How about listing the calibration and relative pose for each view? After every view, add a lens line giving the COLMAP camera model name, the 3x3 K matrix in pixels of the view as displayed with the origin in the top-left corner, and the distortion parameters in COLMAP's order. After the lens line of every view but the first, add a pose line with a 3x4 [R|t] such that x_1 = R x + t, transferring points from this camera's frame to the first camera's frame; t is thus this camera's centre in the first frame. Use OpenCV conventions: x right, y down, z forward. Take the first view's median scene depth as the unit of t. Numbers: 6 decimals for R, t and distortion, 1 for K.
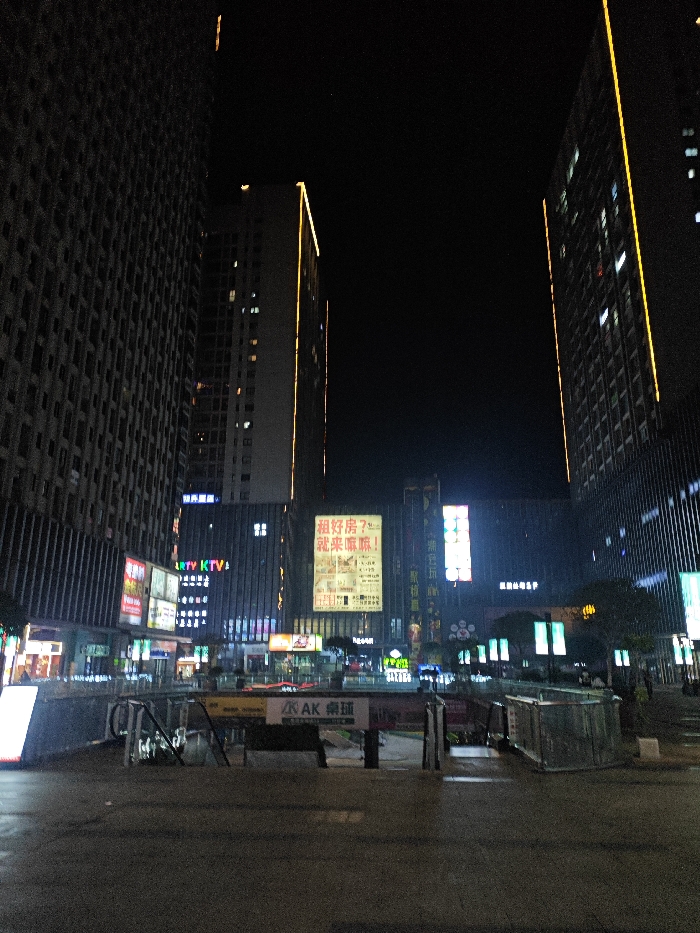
lens RADIAL K [[675.9, 0, 357.9], [0, 675.9, 459.4], [0, 0, 1]] dist [0.069112, -0.069748]
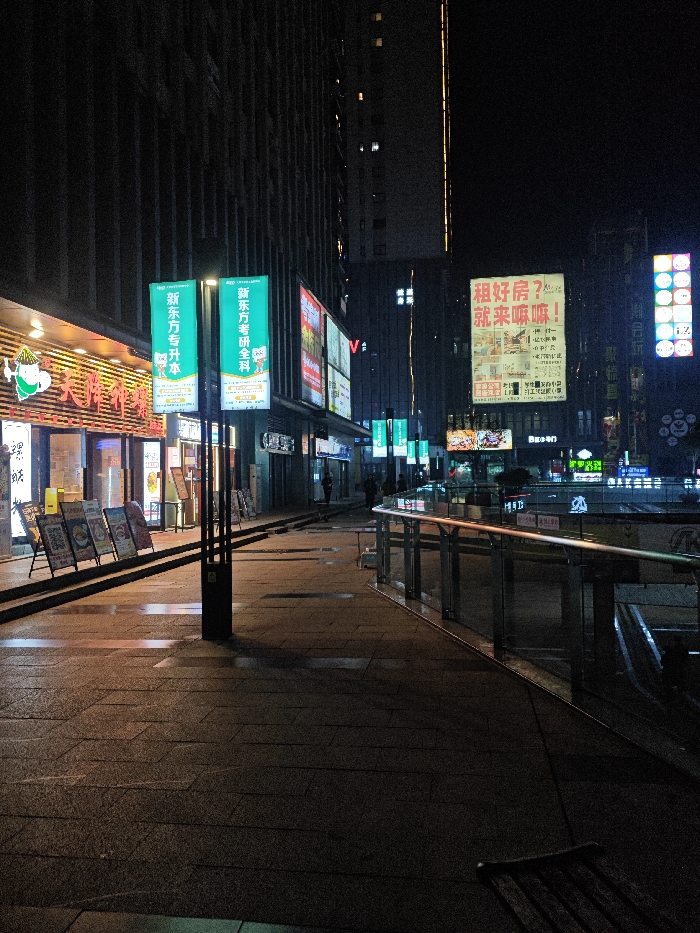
lens RADIAL K [[675.9, 0, 355.9], [0, 675.9, 463.3], [0, 0, 1]] dist [0.069112, -0.069748]
pose [[0.996096, -0.019263, -0.086146, -0.133164], [0.042288, 0.960759, 0.274141, 0.071297], [0.077485, -0.276714, 0.957823, 0.230857]]
